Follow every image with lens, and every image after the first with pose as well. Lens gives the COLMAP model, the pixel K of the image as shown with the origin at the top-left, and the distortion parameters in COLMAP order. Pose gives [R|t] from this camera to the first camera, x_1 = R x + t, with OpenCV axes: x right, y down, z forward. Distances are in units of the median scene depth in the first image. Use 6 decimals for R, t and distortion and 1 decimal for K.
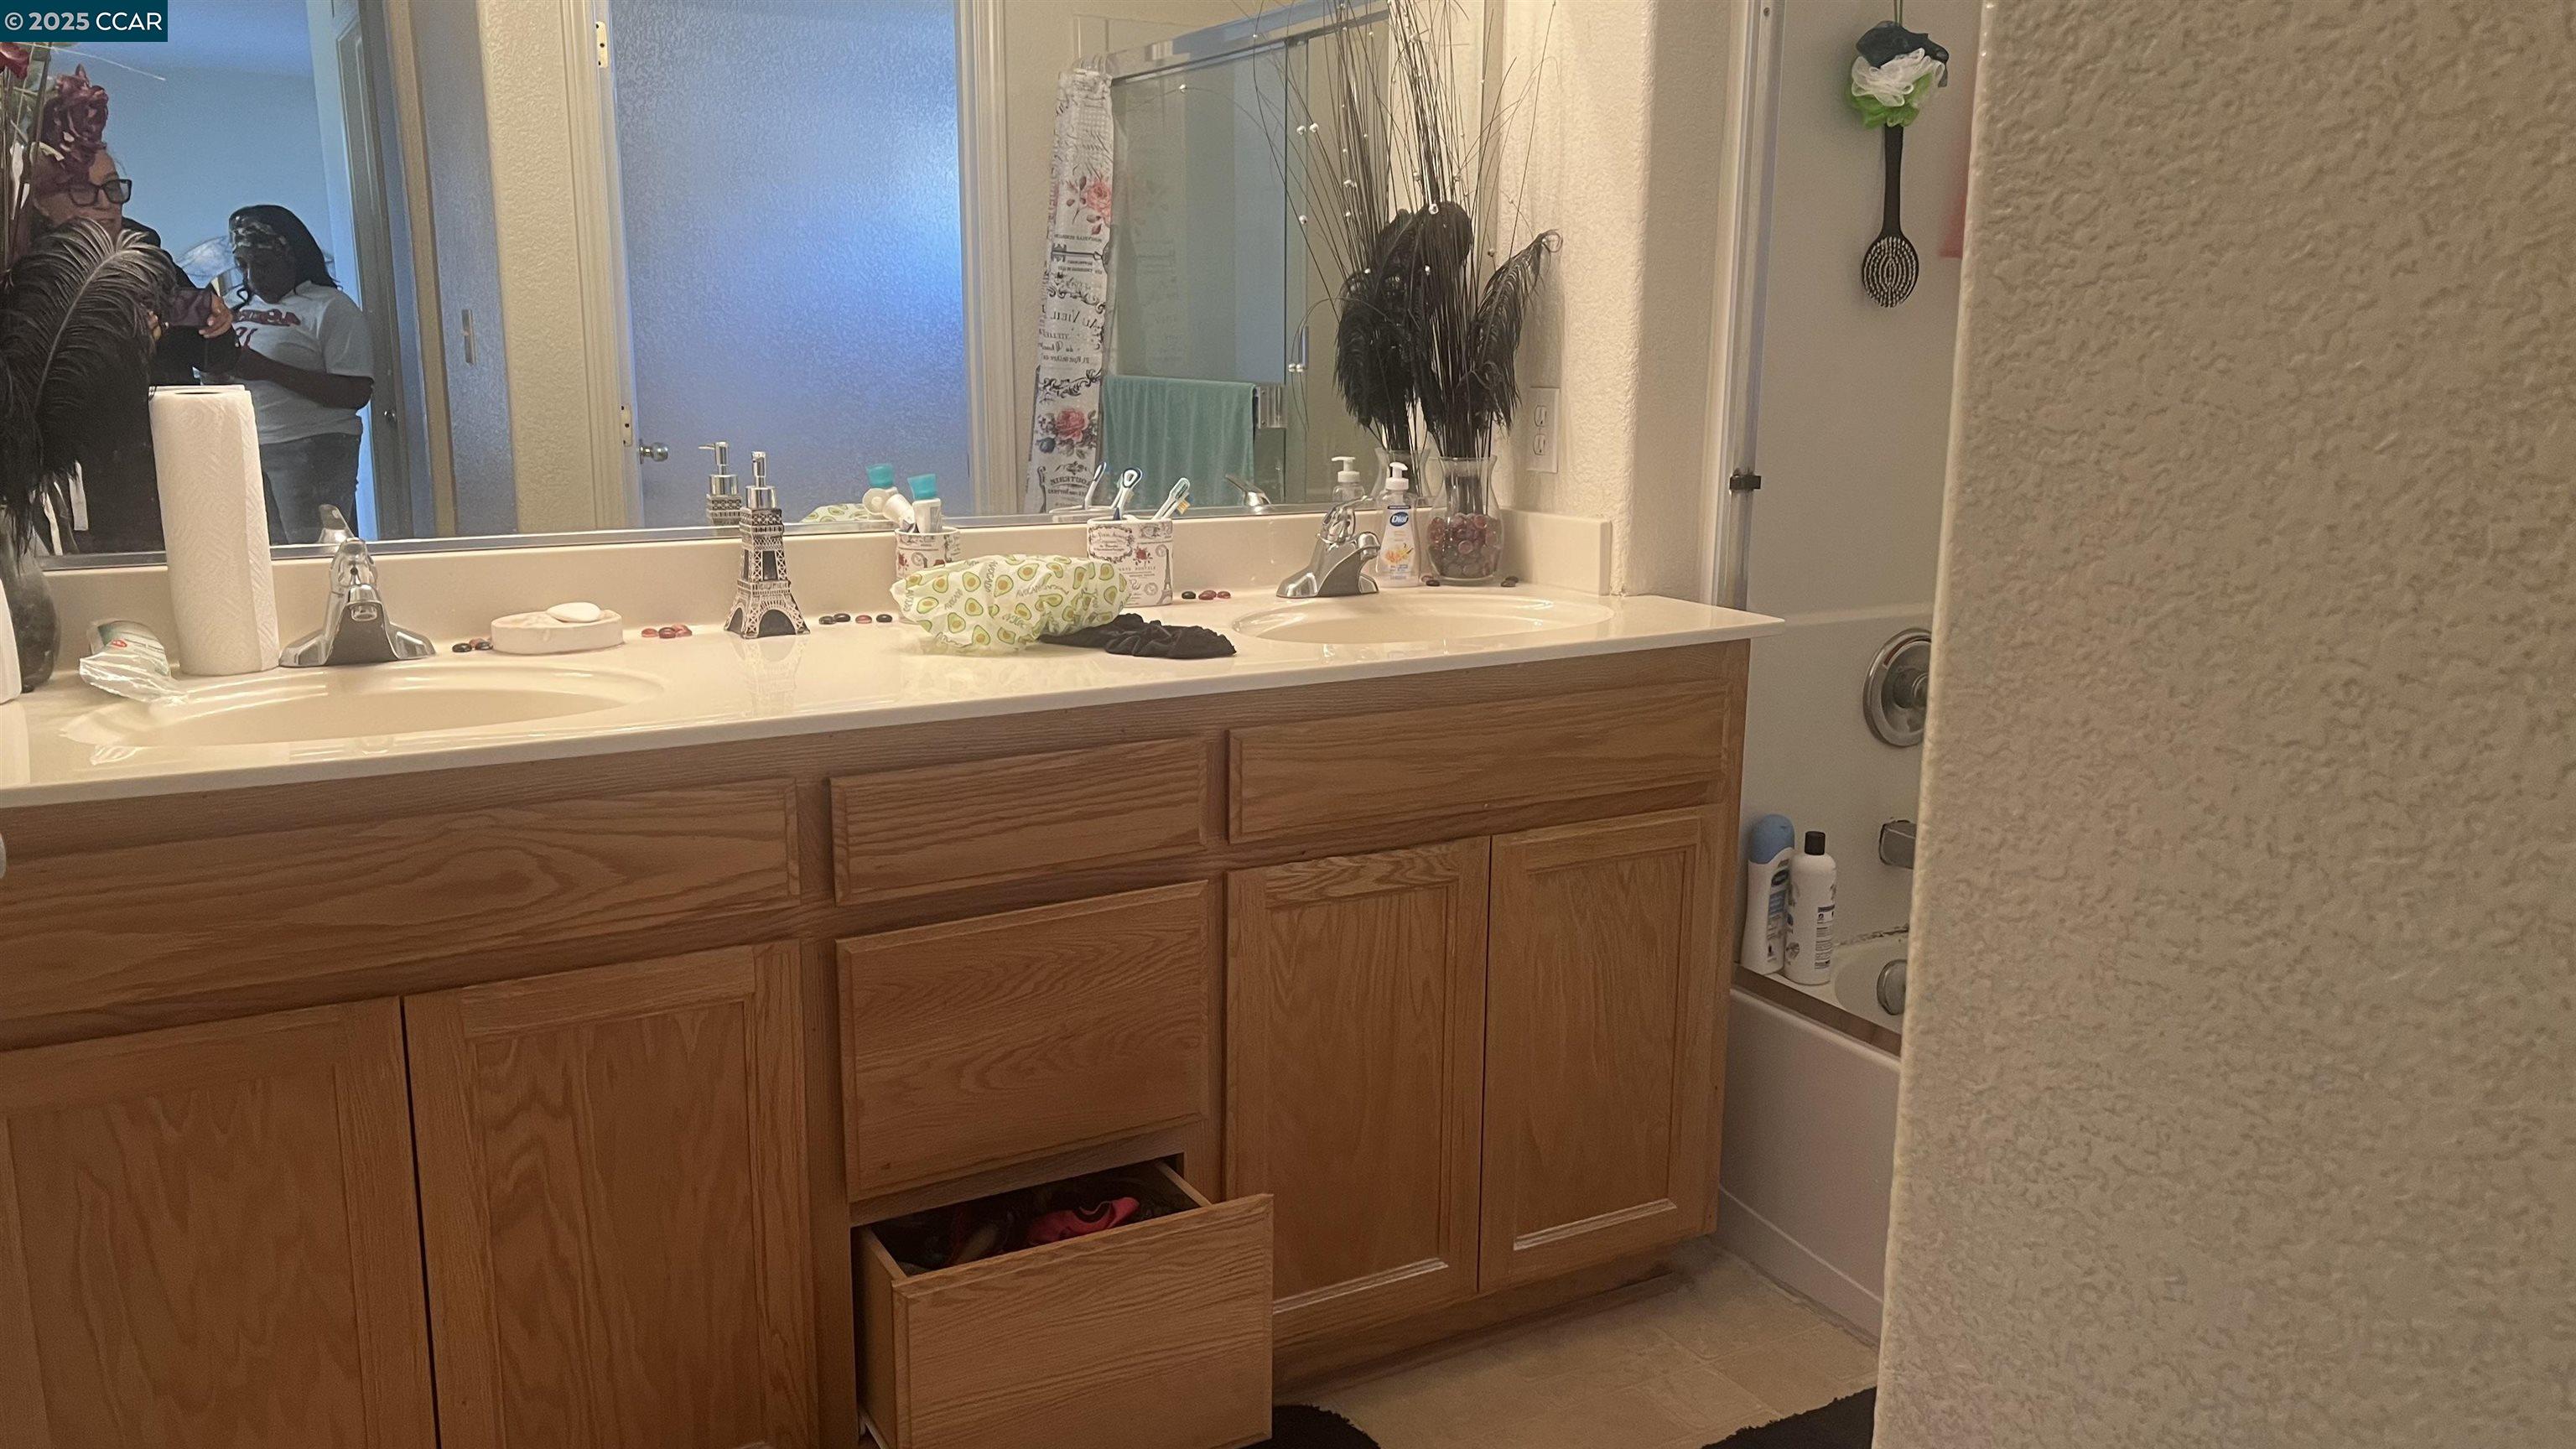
lens RADIAL K [[1889.1, 0, 1270.3], [0, 1889.1, 695.7], [0, 0, 1]] dist [0.120622, -0.210411]
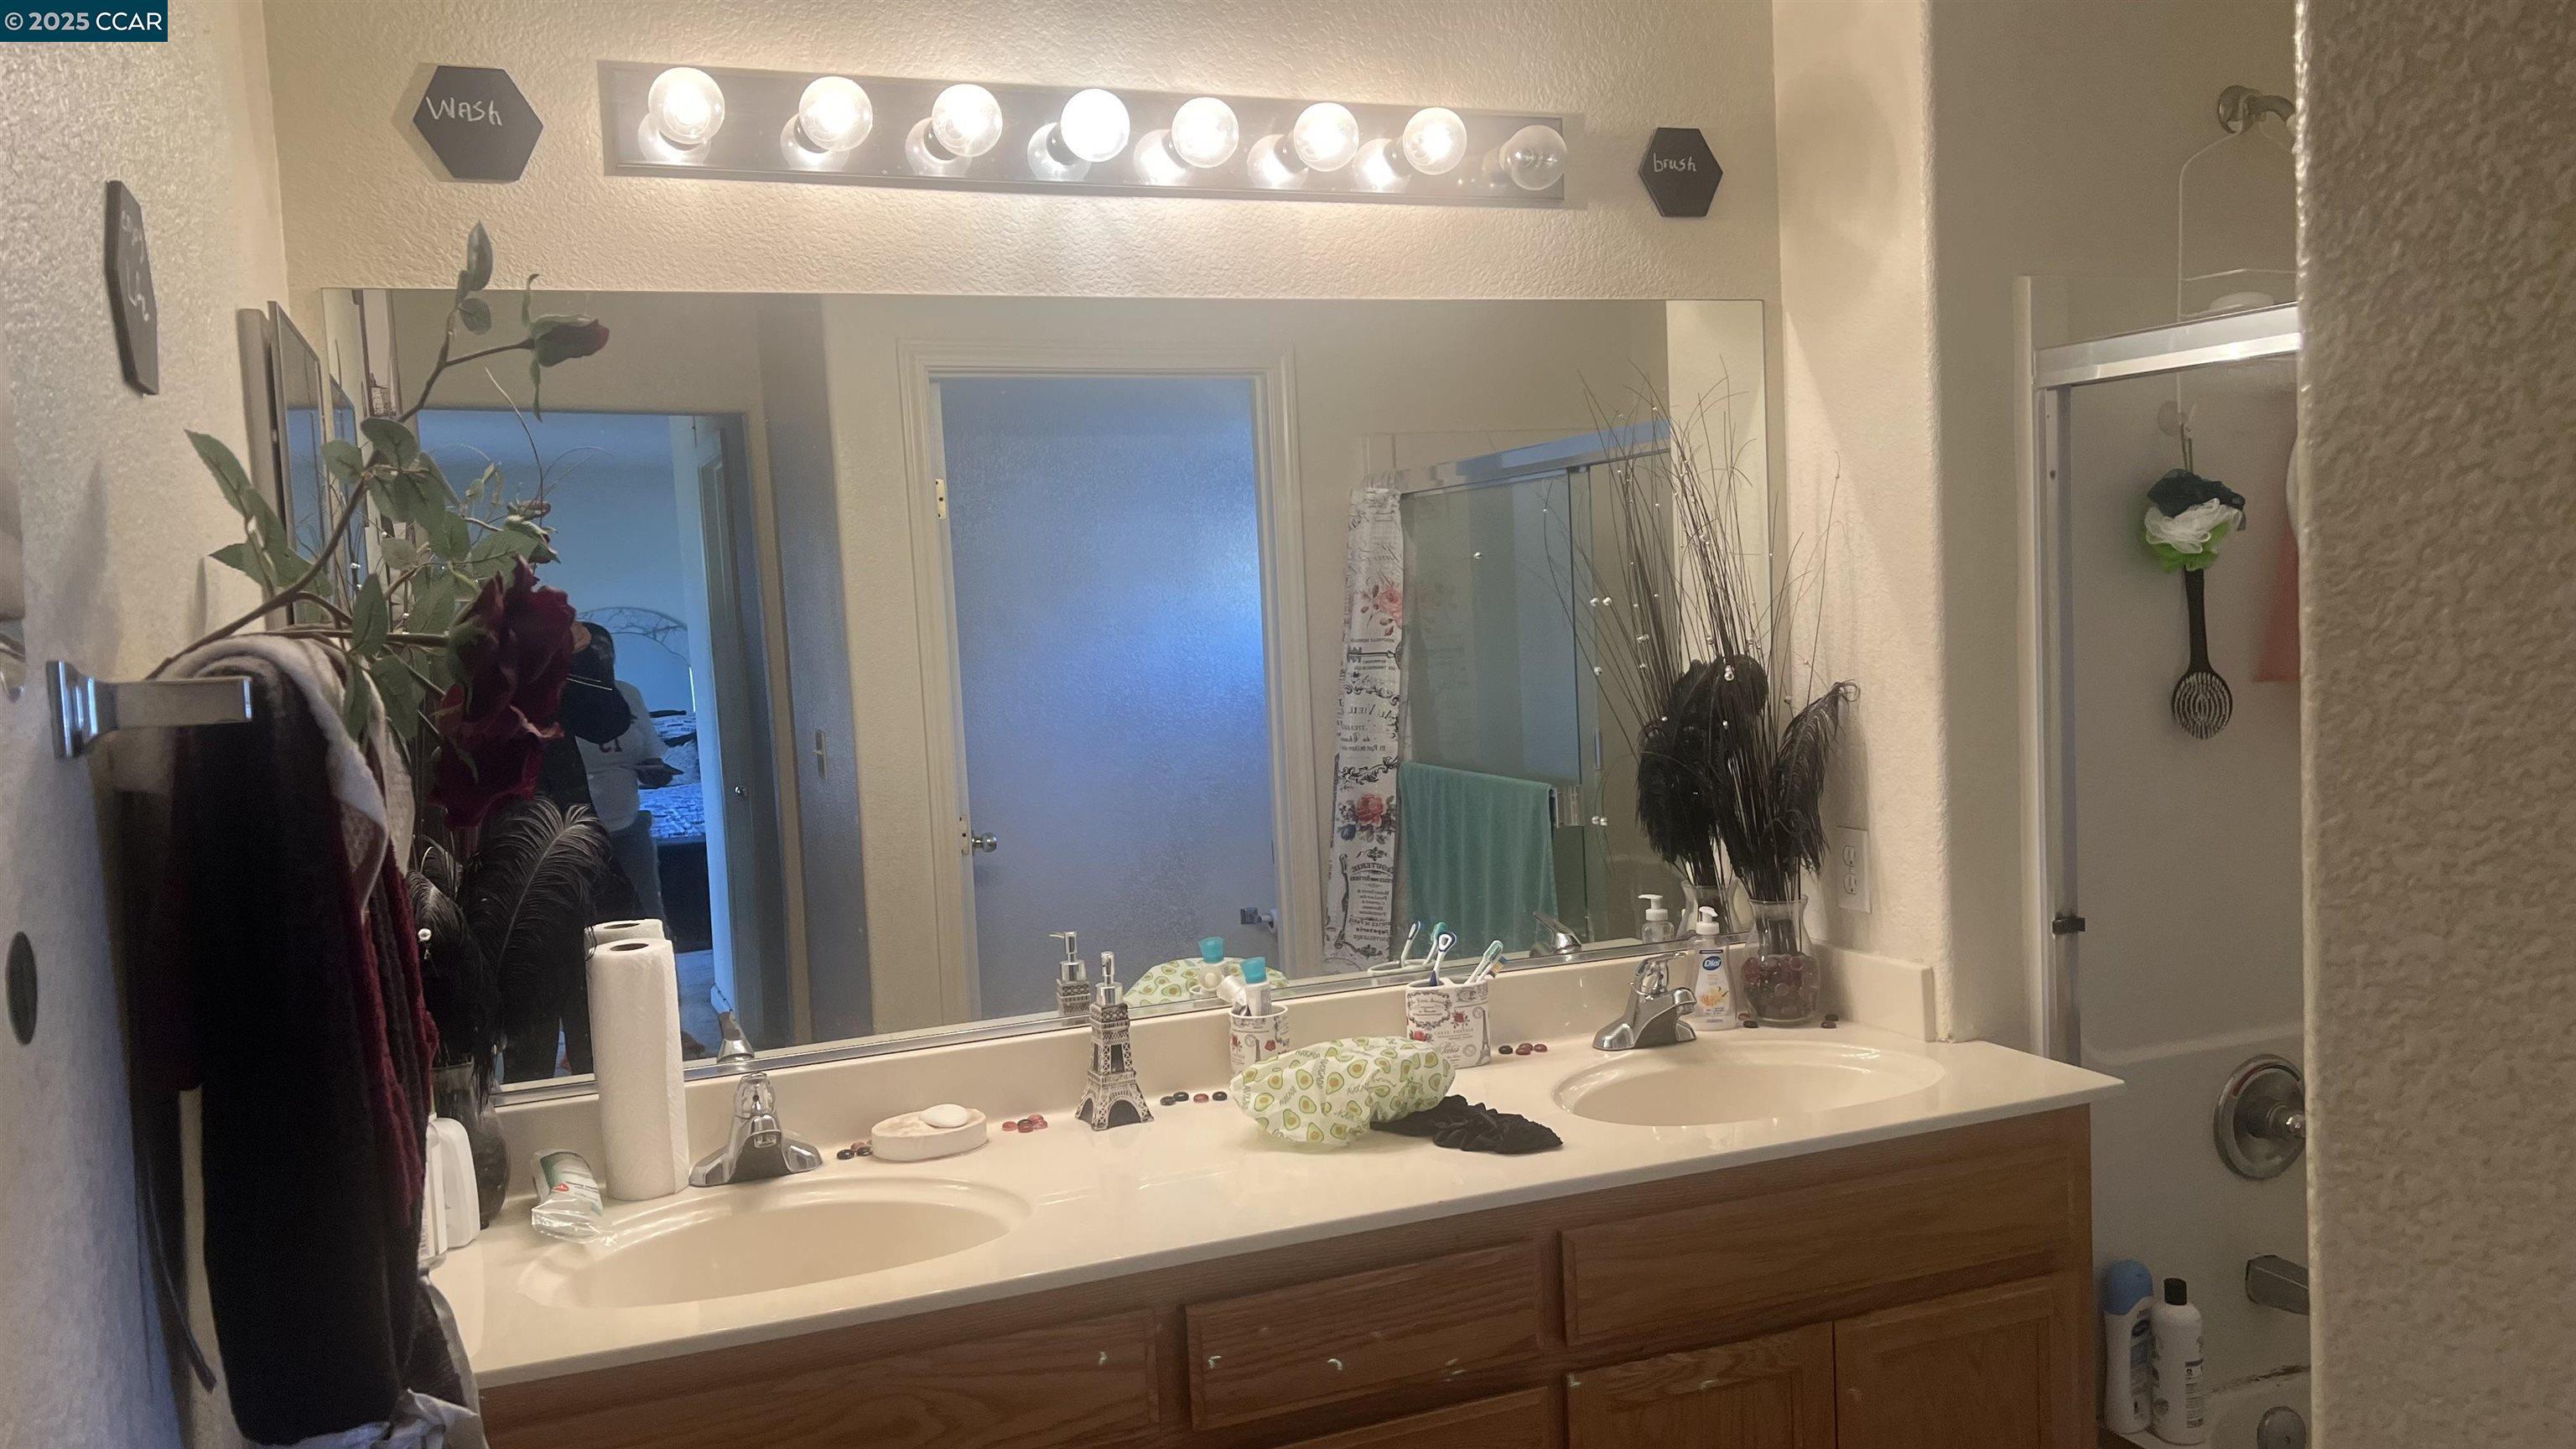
lens RADIAL K [[1882.0, 0, 1273.4], [0, 1882.0, 731.9], [0, 0, 1]] dist [0.090418, -0.158122]
pose [[0.988530, -0.045934, -0.143870, -0.012444], [0.027520, 0.991462, -0.127456, -0.095936], [0.148496, 0.122035, 0.981354, -0.042858]]
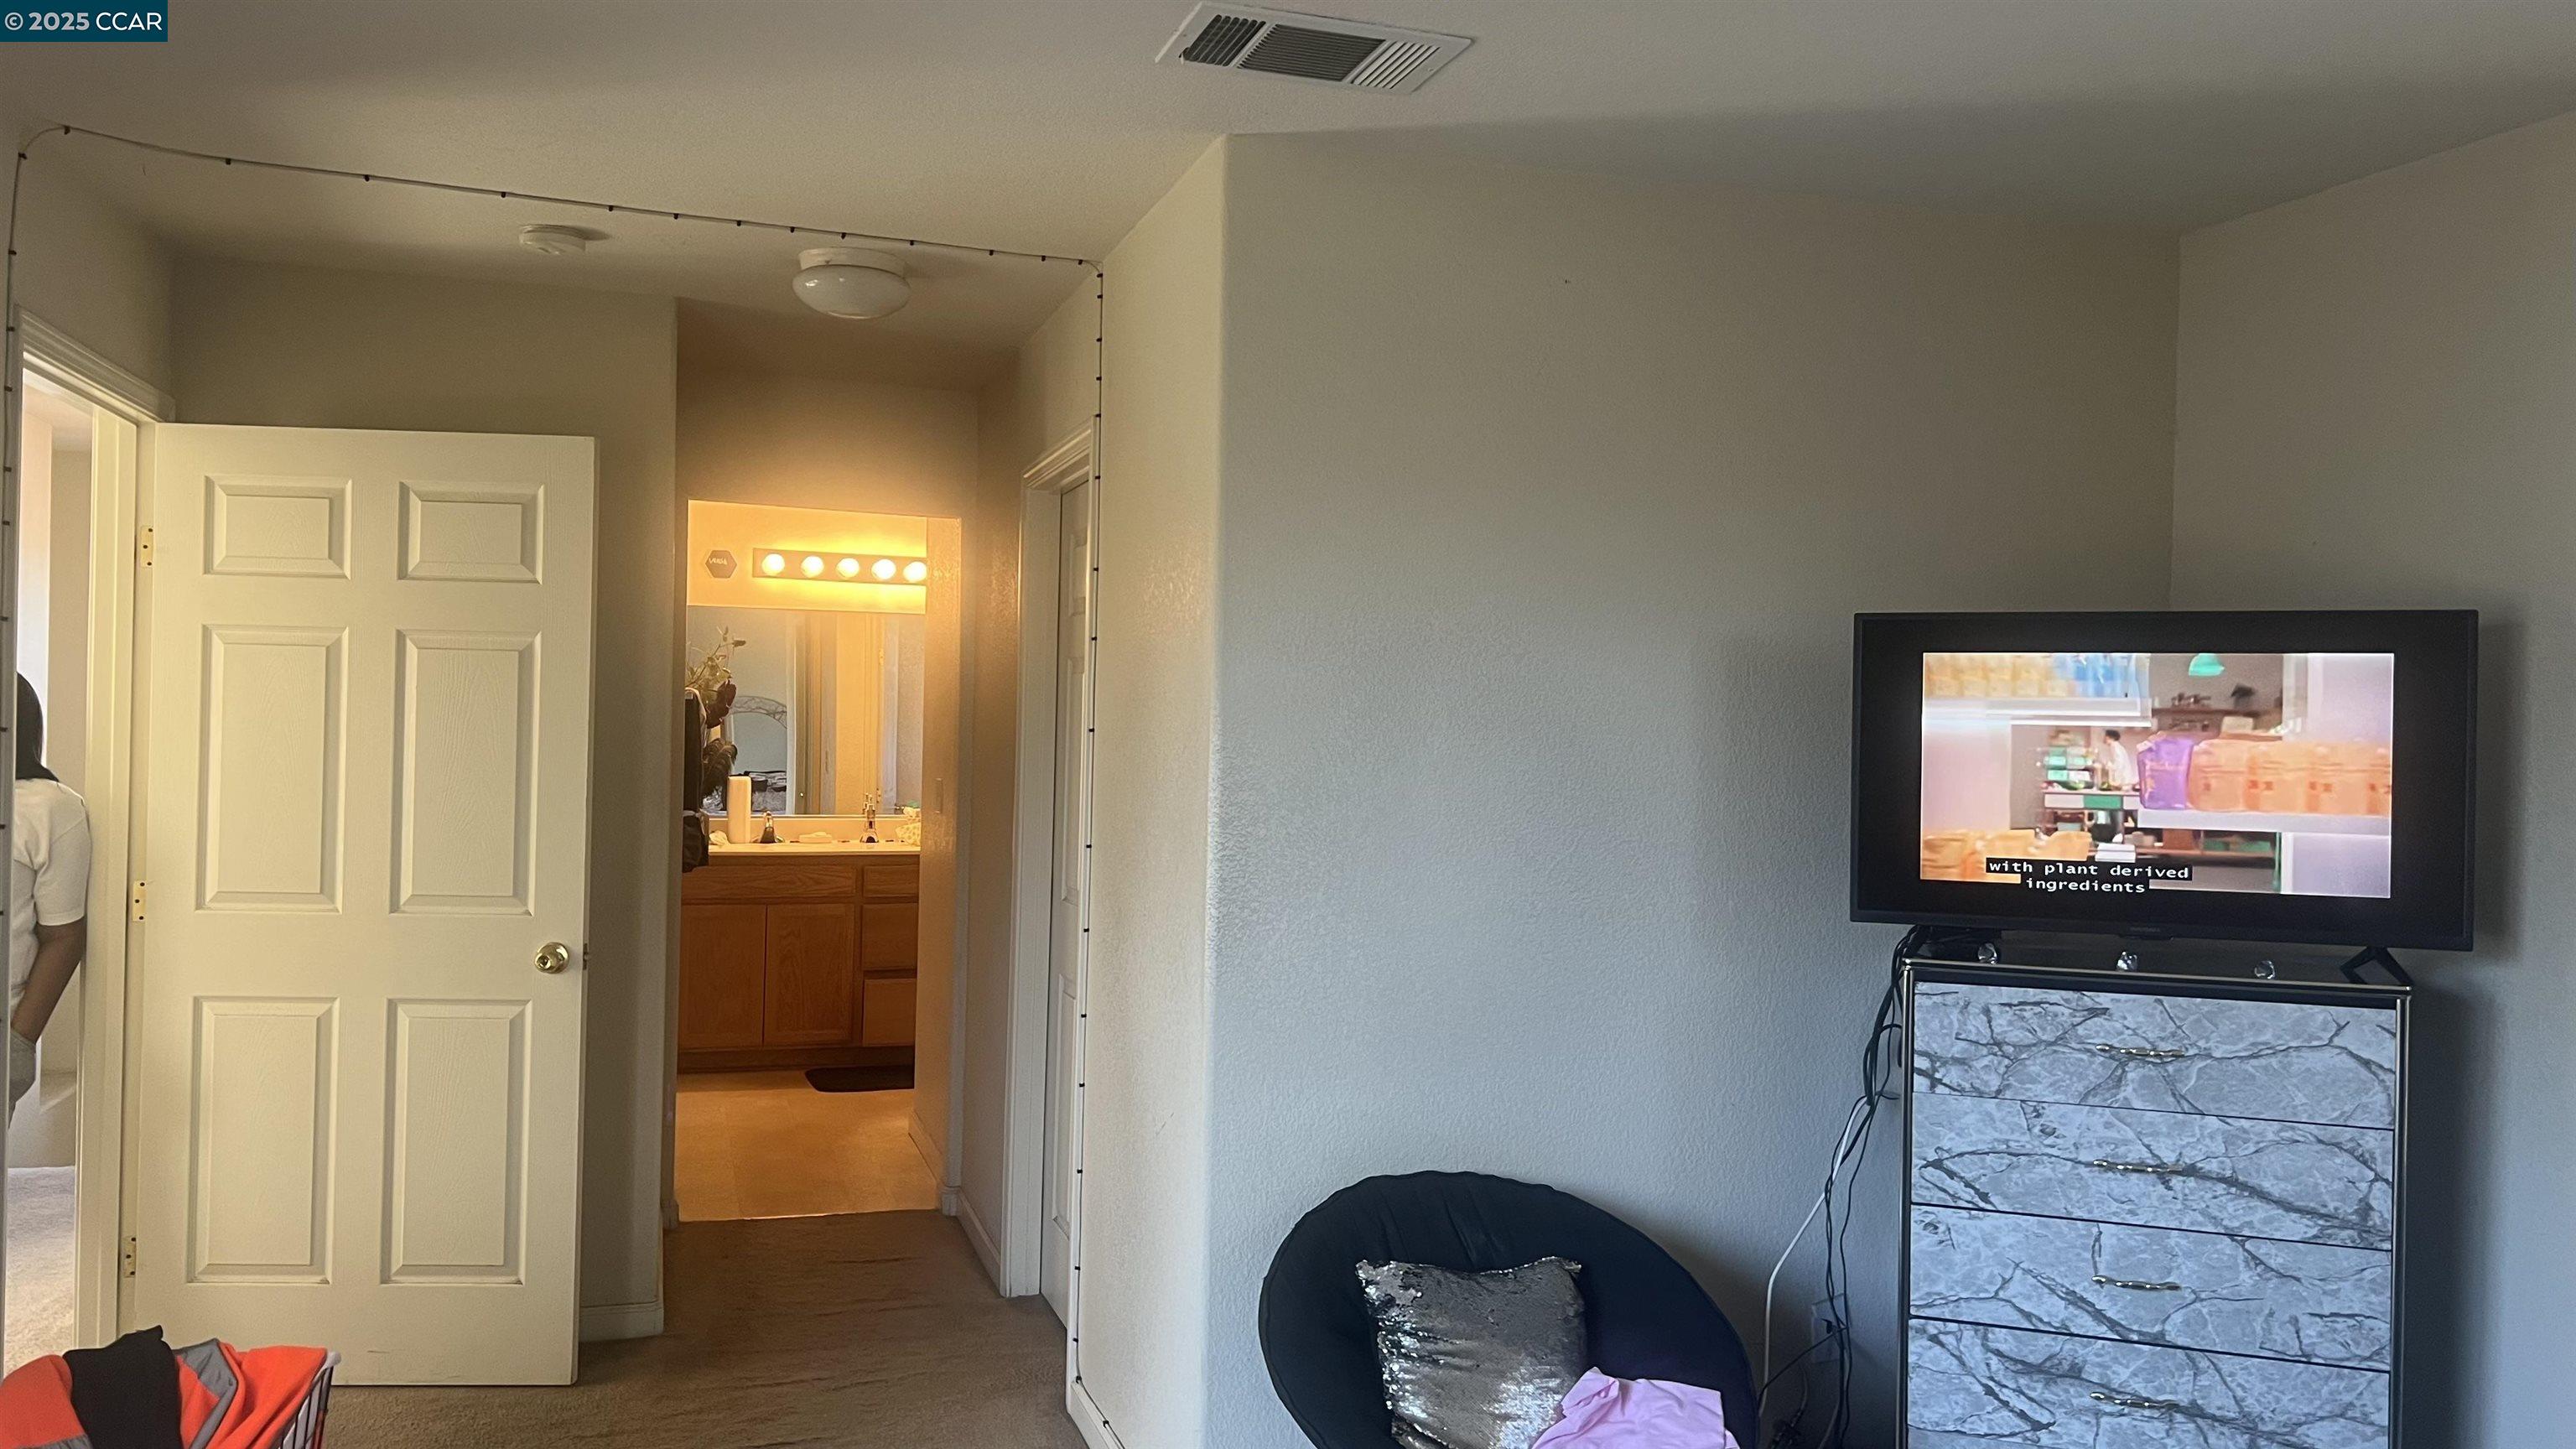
lens RADIAL K [[1869.8, 0, 1286.5], [0, 1869.8, 758.0], [0, 0, 1]] dist [0.187051, -0.547112]
pose [[0.979811, 0.018547, -0.199066, 1.116113], [-0.056464, 0.980824, -0.186537, 0.391836], [0.191789, 0.194011, 0.962069, -2.142239]]
